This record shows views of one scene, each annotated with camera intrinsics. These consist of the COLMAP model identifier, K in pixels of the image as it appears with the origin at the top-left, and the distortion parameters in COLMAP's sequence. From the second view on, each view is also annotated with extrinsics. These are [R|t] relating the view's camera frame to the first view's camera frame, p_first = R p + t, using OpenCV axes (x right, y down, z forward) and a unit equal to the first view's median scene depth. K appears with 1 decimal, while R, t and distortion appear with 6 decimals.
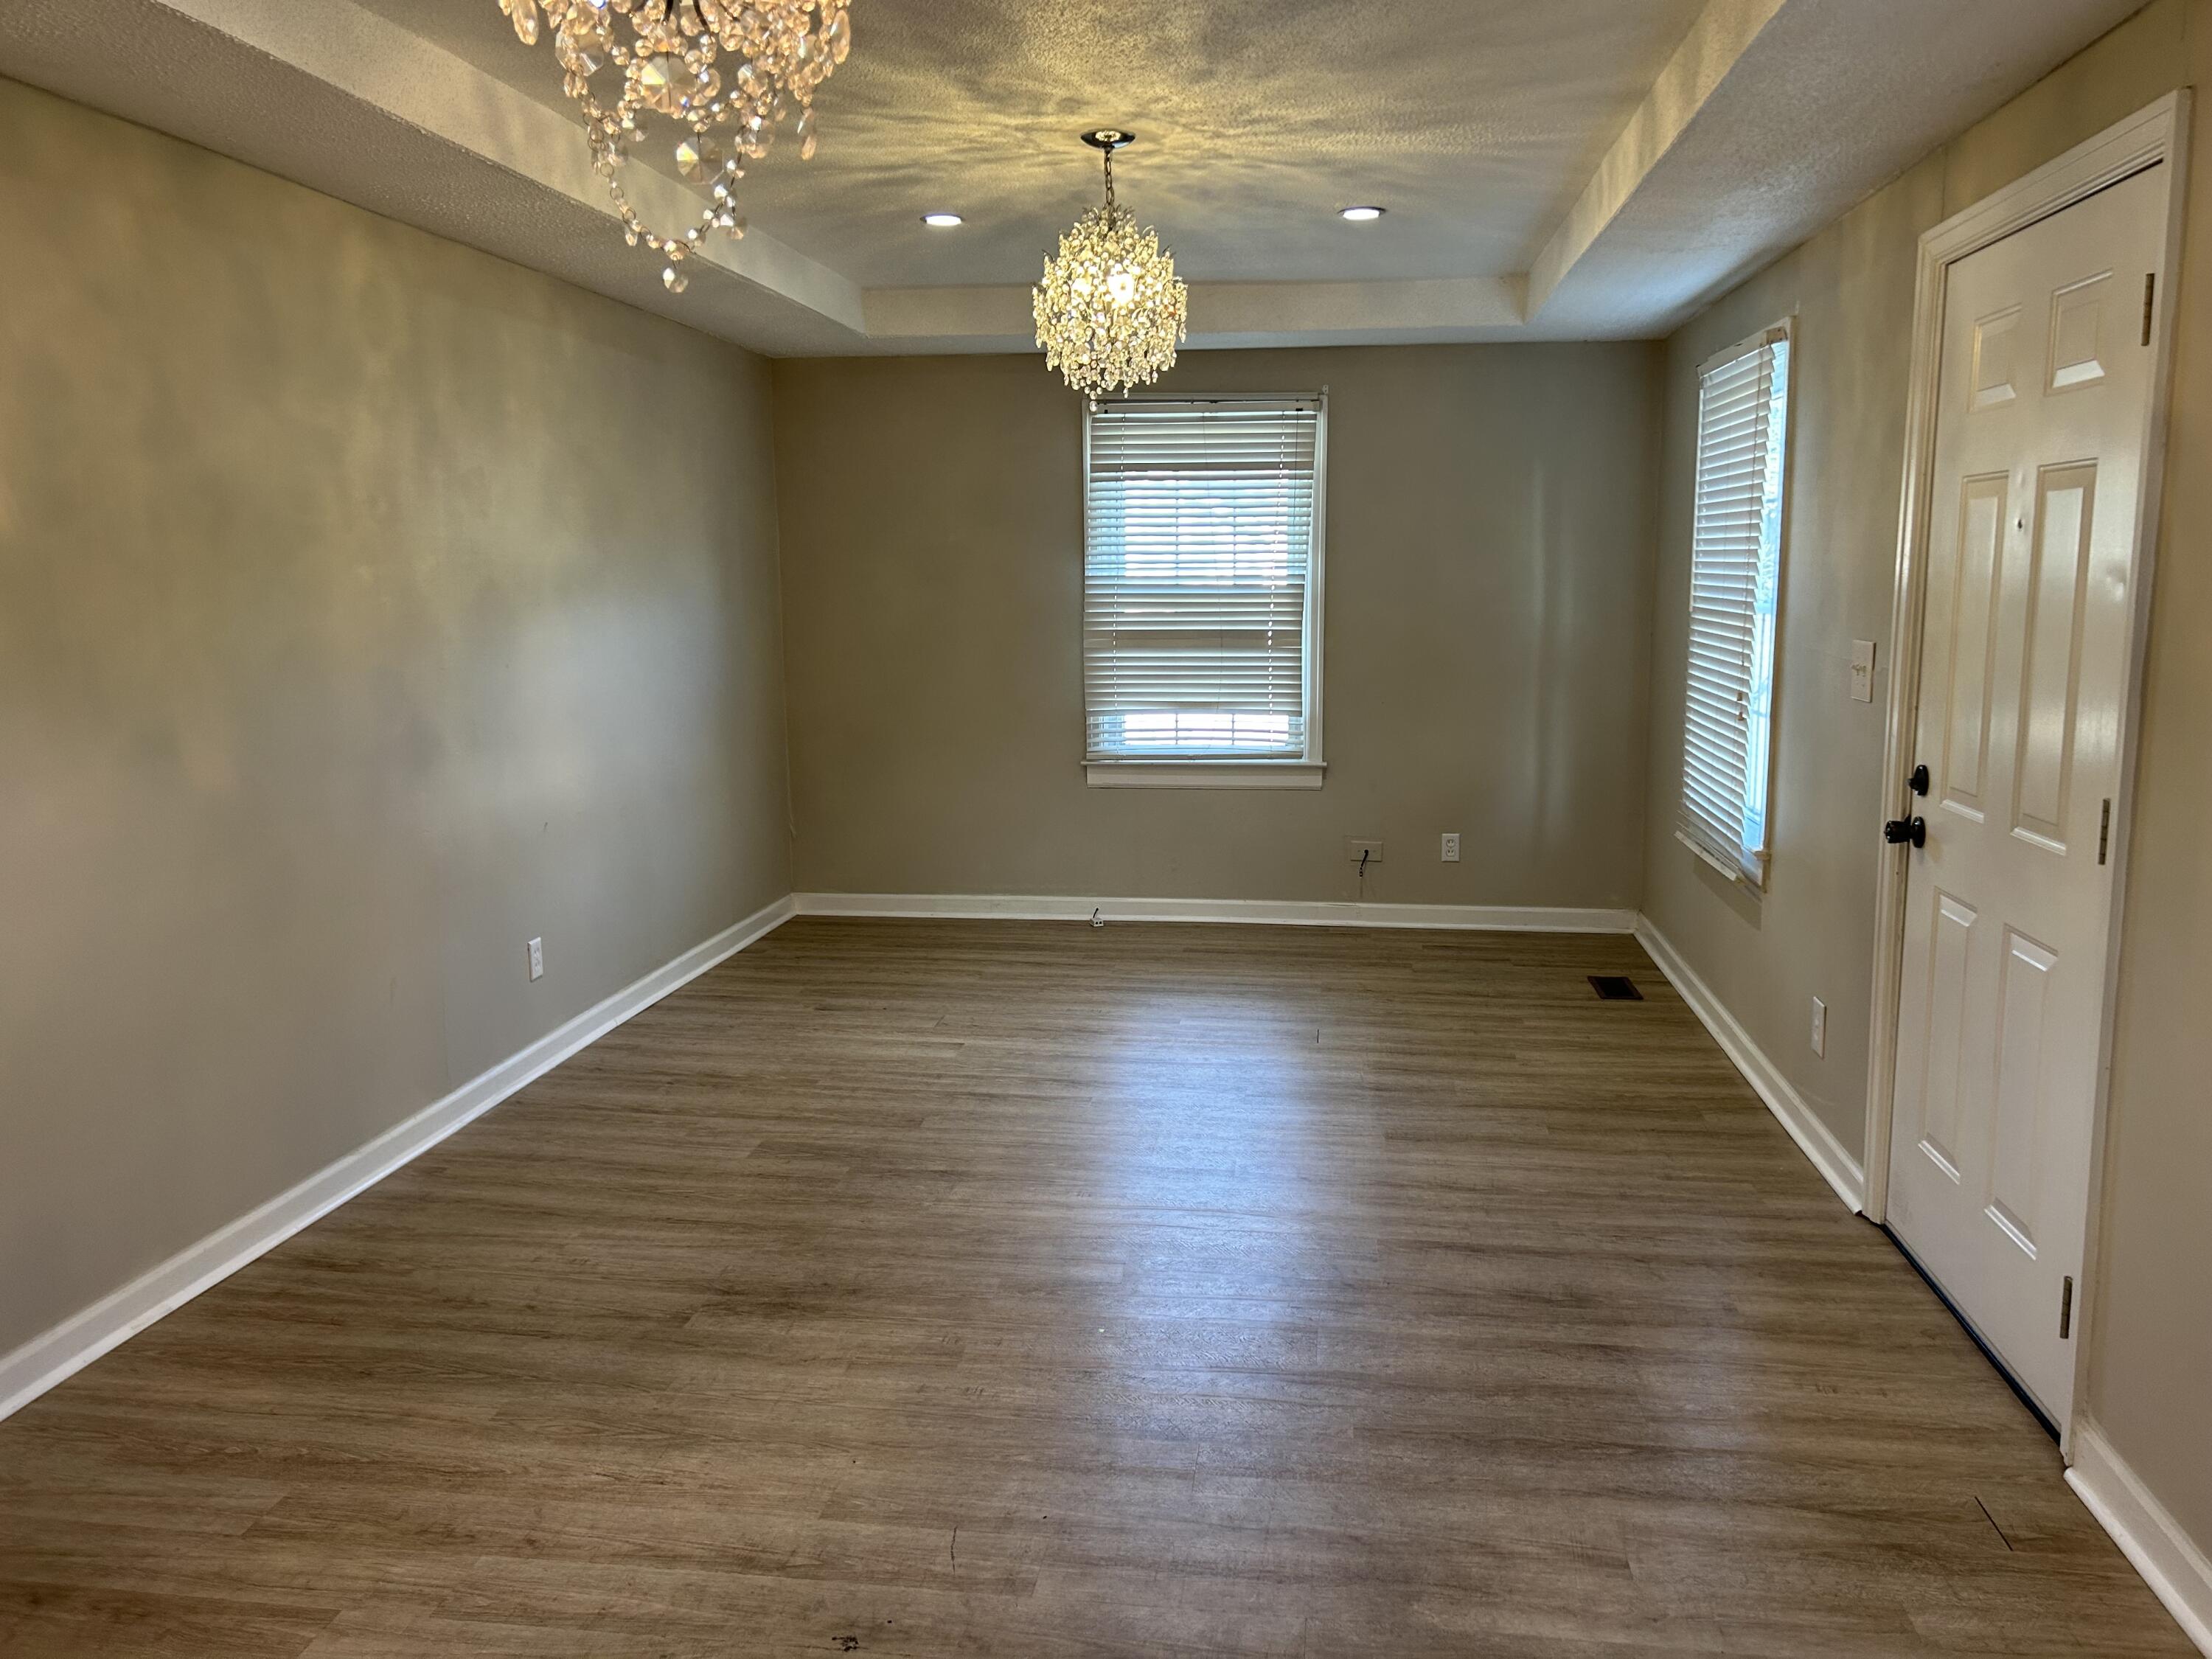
lens RADIAL K [[1676.7, 0, 1110.7], [0, 1676.7, 832.4], [0, 0, 1]] dist [0.073824, -0.087057]
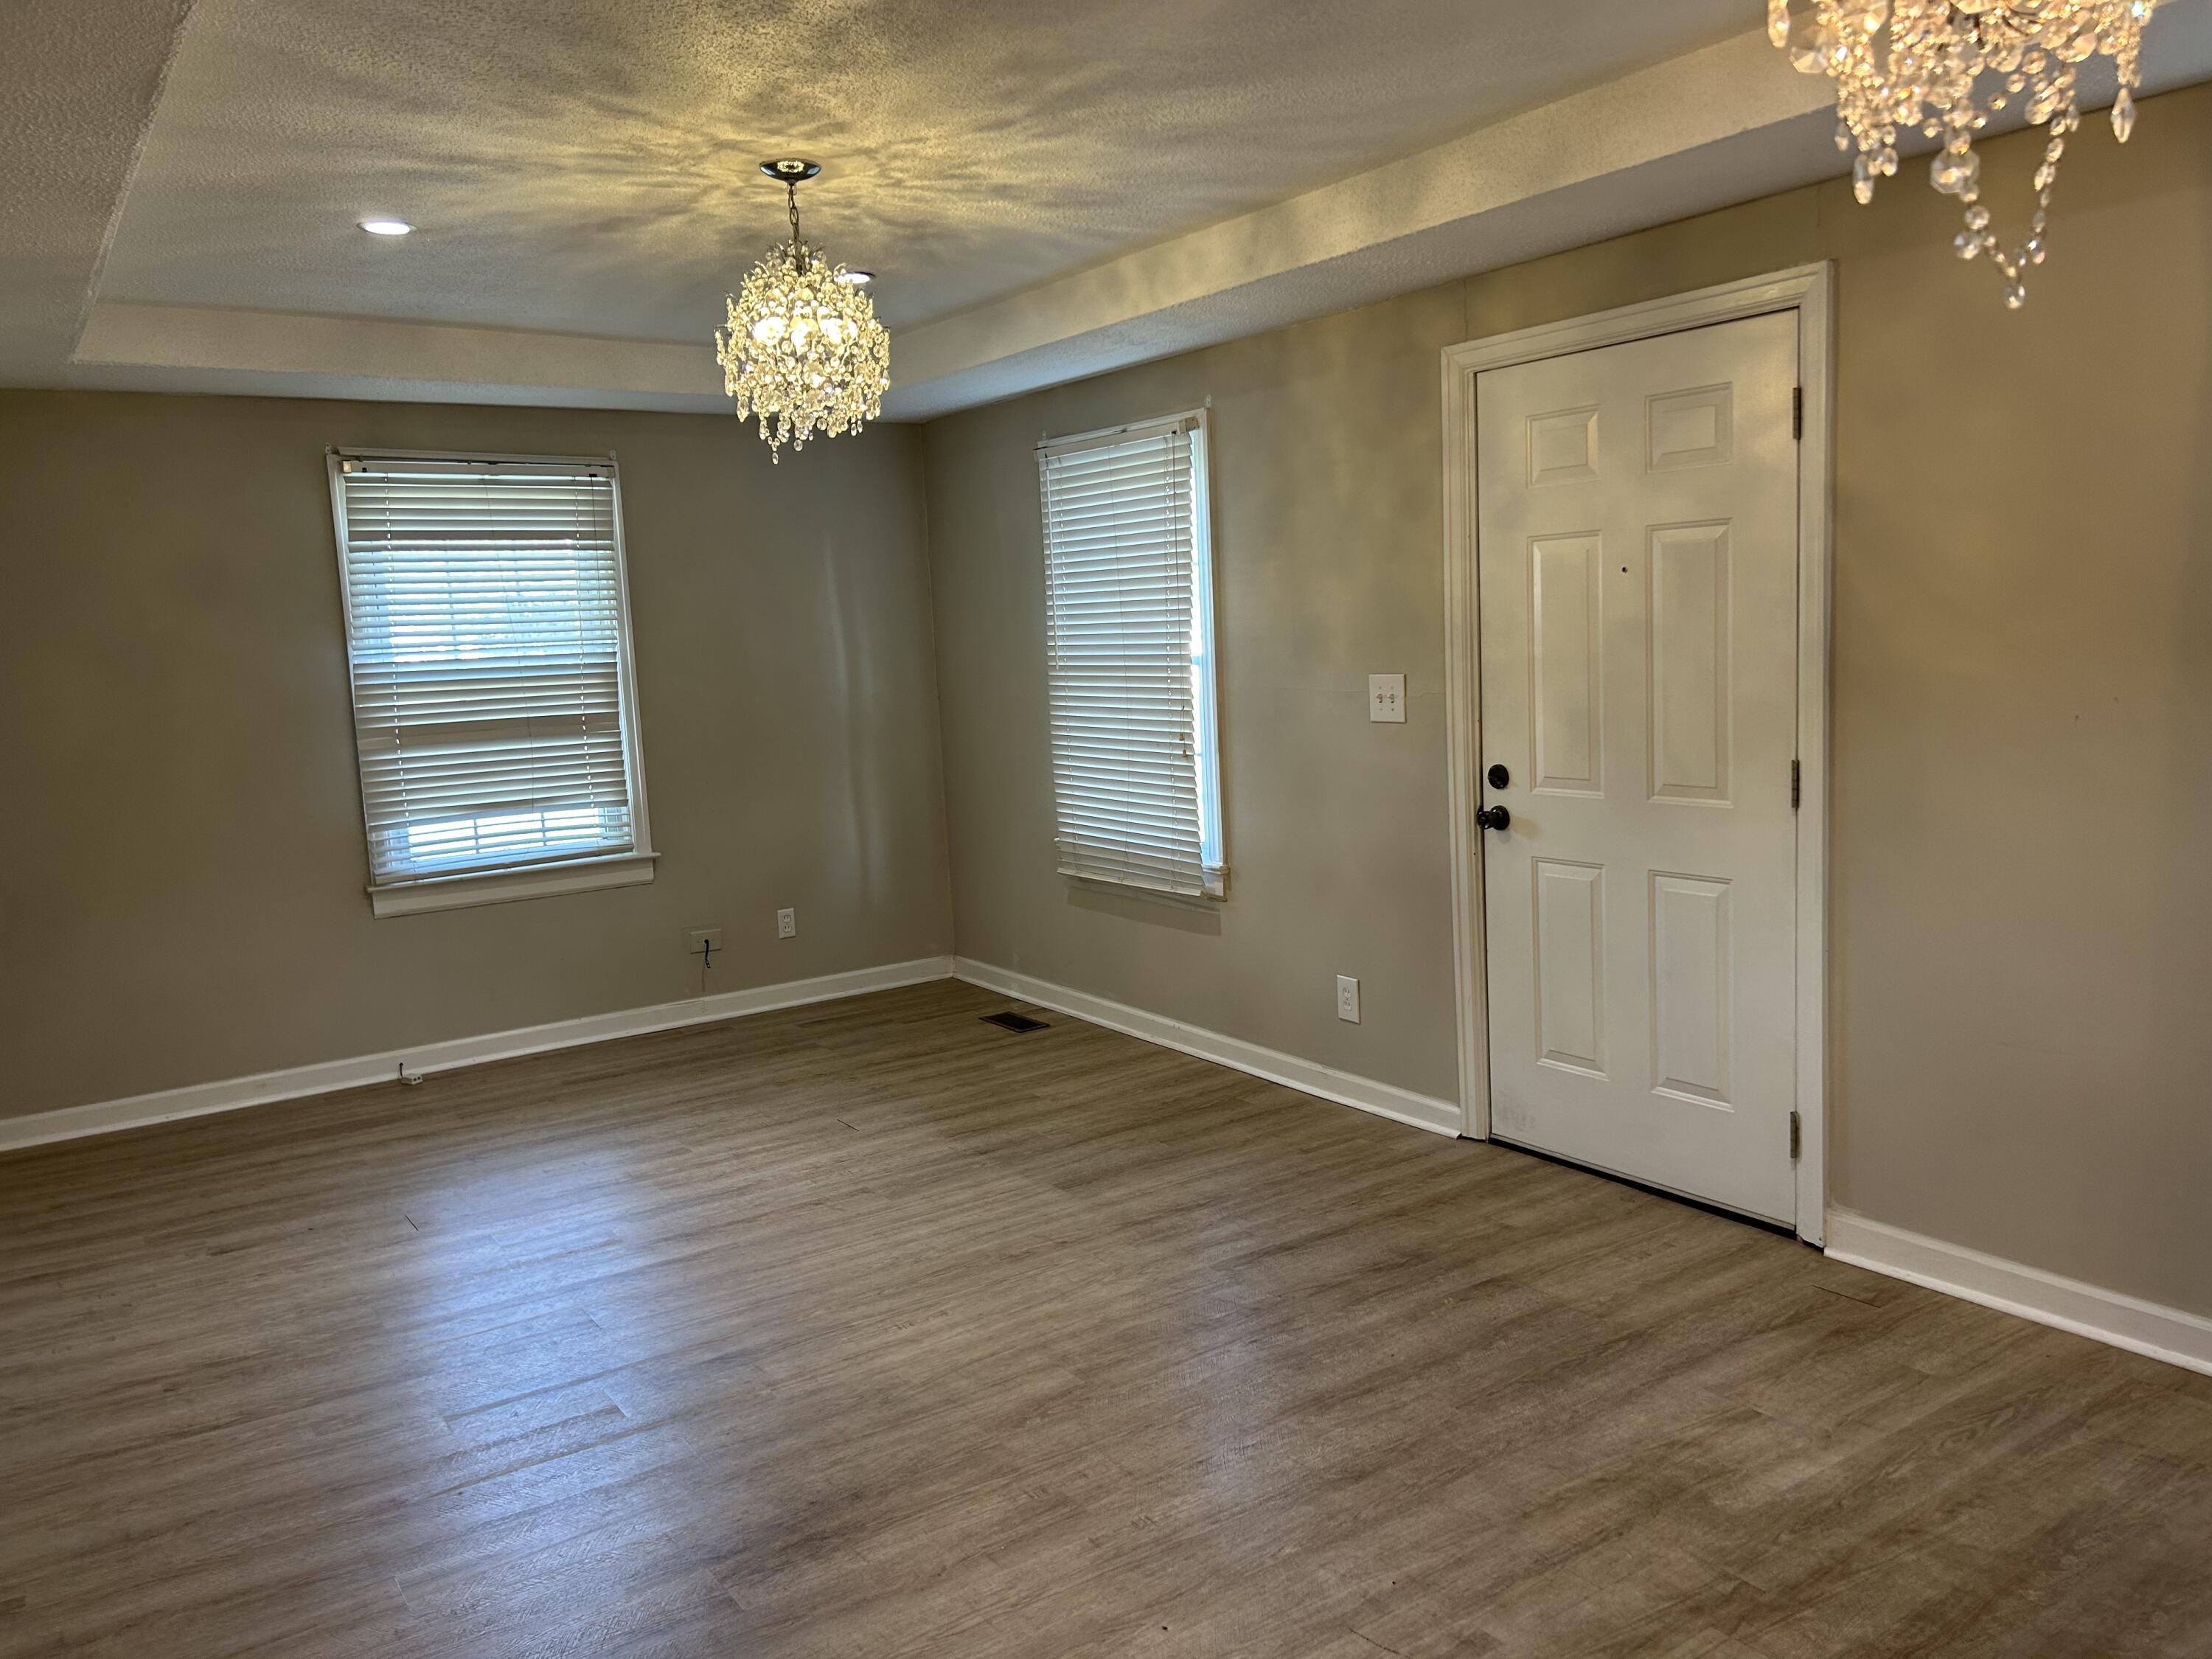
lens RADIAL K [[1676.7, 0, 1110.7], [0, 1676.7, 832.4], [0, 0, 1]] dist [0.073824, -0.087057]
pose [[0.736565, -0.112551, 0.666937, -0.396773], [0.146697, 0.989169, 0.004919, -0.026218], [-0.660267, 0.094214, 0.745098, 0.179025]]
